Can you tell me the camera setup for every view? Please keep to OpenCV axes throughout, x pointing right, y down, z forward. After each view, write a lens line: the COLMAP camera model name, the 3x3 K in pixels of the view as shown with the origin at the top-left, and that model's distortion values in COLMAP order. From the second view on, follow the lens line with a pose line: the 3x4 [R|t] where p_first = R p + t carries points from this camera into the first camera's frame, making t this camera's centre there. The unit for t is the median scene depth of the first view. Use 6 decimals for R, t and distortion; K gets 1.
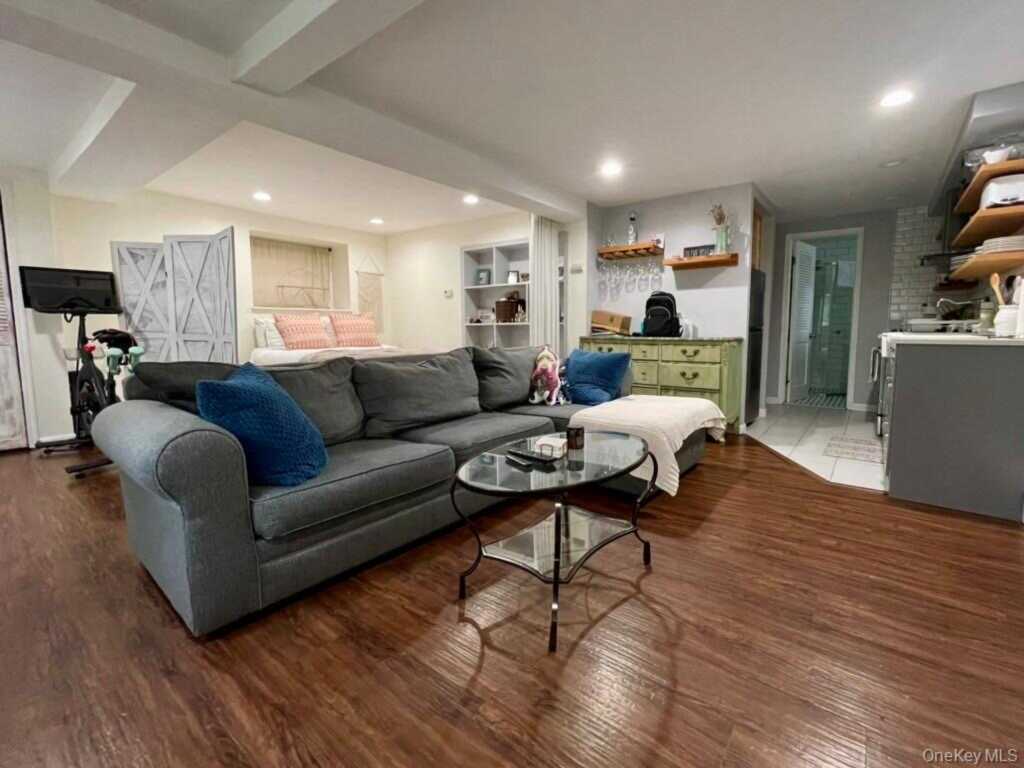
lens RADIAL K [[450.8, 0, 522.5], [0, 450.8, 382.6], [0, 0, 1]] dist [0.000858, 0.000507]
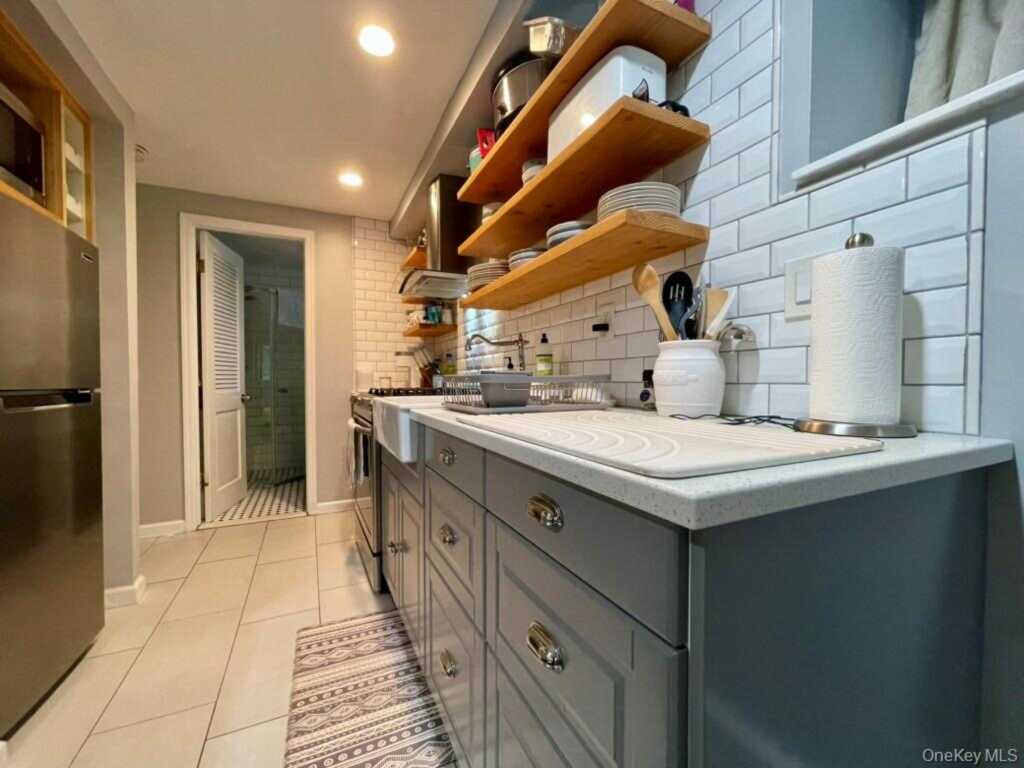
lens RADIAL K [[417.0, 0, 511.1], [0, 417.0, 390.8], [0, 0, 1]] dist [-0.006785, 0.000854]
pose [[0.447813, -0.021603, 0.893866, 0.286032], [0.105367, 0.994017, -0.028764, -0.055864], [-0.887897, 0.107065, 0.447410, 0.406355]]
